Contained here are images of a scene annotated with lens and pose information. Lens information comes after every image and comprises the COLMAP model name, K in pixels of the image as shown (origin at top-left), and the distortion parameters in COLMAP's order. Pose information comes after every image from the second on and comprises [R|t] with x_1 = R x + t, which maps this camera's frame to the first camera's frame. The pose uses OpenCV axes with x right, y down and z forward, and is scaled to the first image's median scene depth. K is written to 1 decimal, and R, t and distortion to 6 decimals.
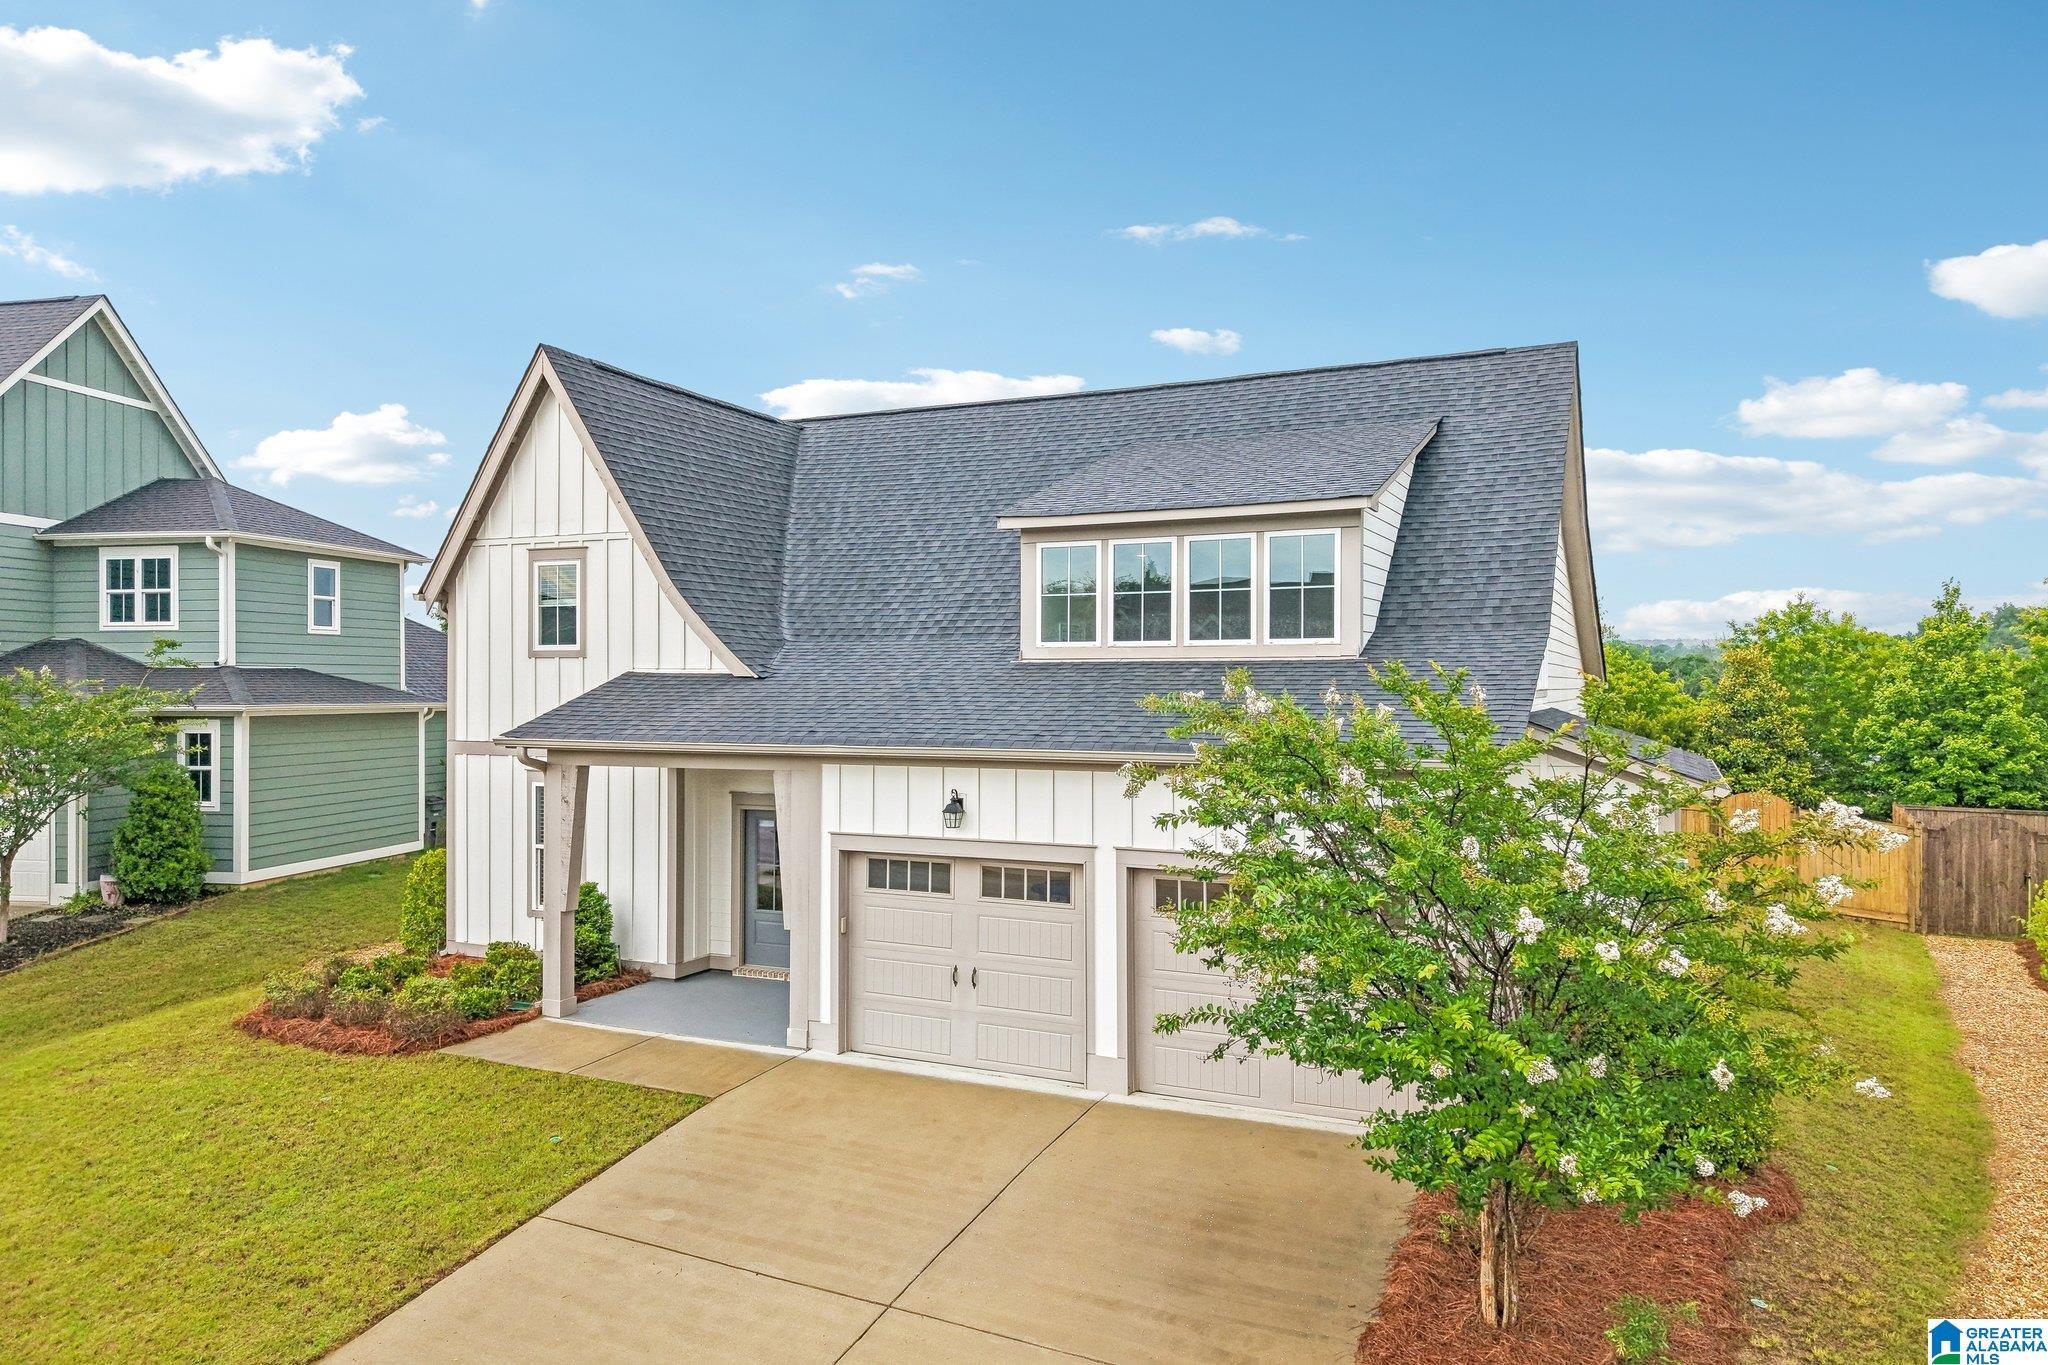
lens RADIAL K [[1397.7, 0, 1030.7], [0, 1397.7, 688.3], [0, 0, 1]] dist [0.020656, -0.007524]
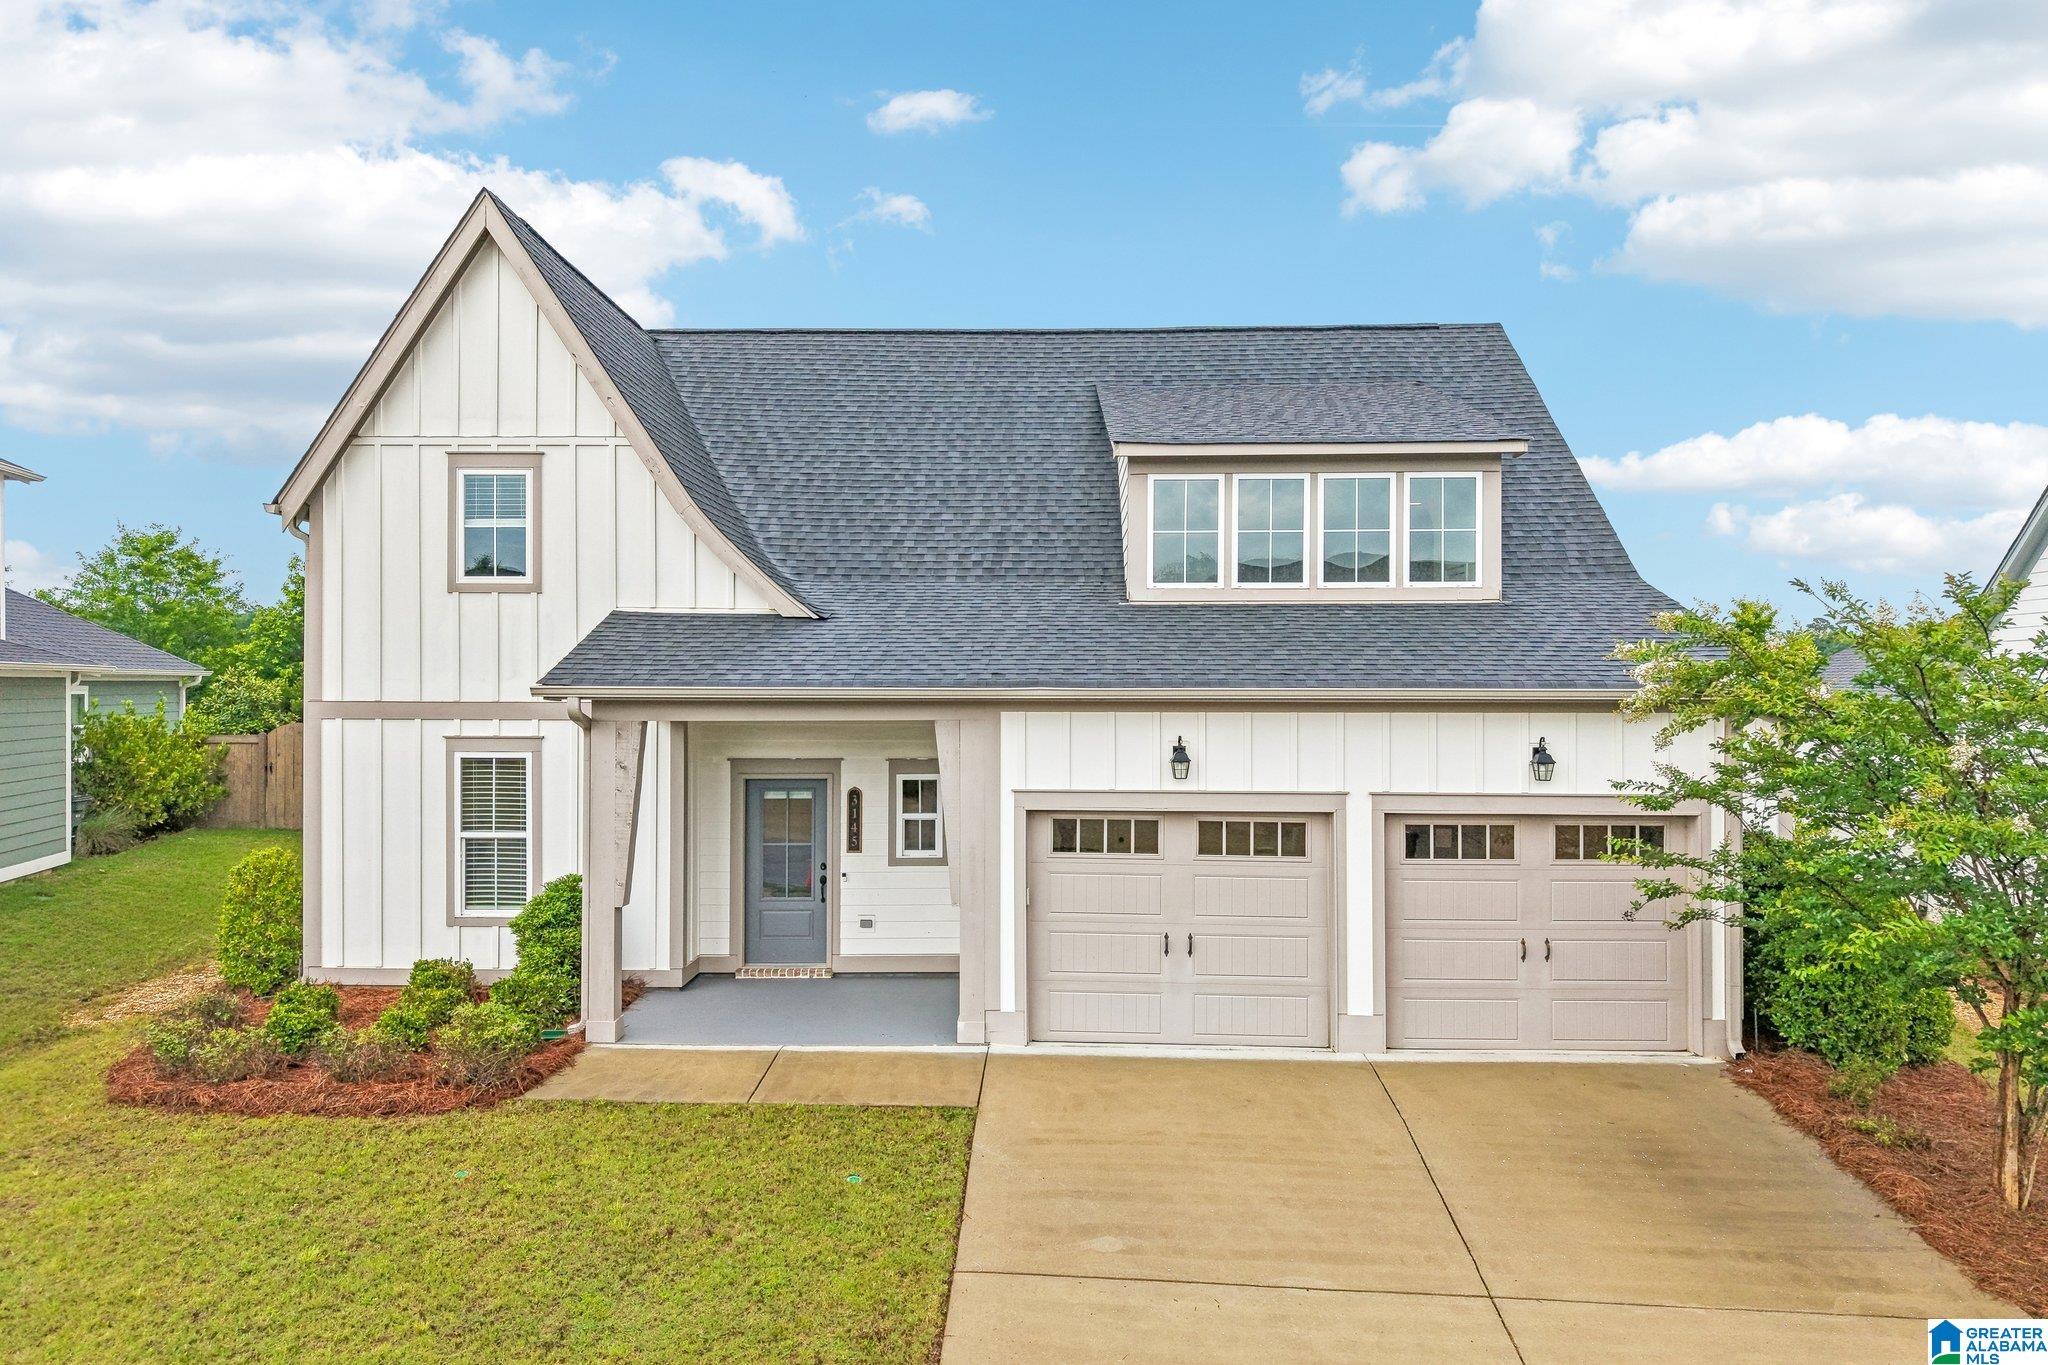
lens RADIAL K [[1397.7, 0, 1030.7], [0, 1397.7, 688.3], [0, 0, 1]] dist [0.020656, -0.007524]
pose [[0.916779, -0.001483, 0.399392, -0.477260], [0.000365, 0.999996, 0.002874, 0.037297], [-0.399394, -0.002489, 0.916776, 0.204934]]
